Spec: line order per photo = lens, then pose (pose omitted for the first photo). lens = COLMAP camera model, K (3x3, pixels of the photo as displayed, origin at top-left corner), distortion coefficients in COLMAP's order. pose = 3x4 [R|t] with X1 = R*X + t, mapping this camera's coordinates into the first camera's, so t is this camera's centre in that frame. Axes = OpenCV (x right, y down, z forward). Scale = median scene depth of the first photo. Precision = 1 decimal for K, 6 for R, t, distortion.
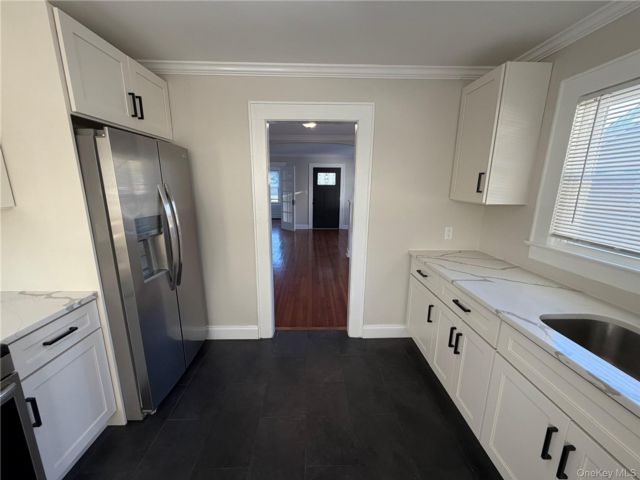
lens RADIAL K [[254.9, 0, 318.9], [0, 254.9, 241.8], [0, 0, 1]] dist [0.001622, 0.000550]
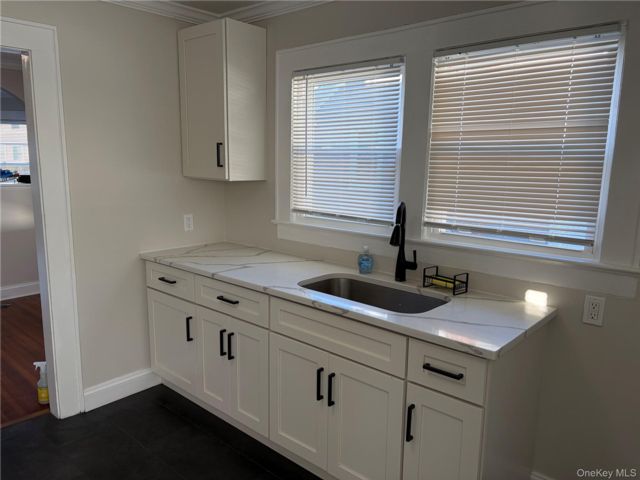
lens RADIAL K [[480.0, 0, 320.0], [0, 480.0, 240.0], [0, 0, 1]] dist [0.001400, -0.001385]
pose [[0.687623, -0.116735, 0.716623, -0.329940], [0.147753, 0.988836, 0.019304, 0.065869], [-0.710876, 0.092609, 0.697194, -0.324946]]
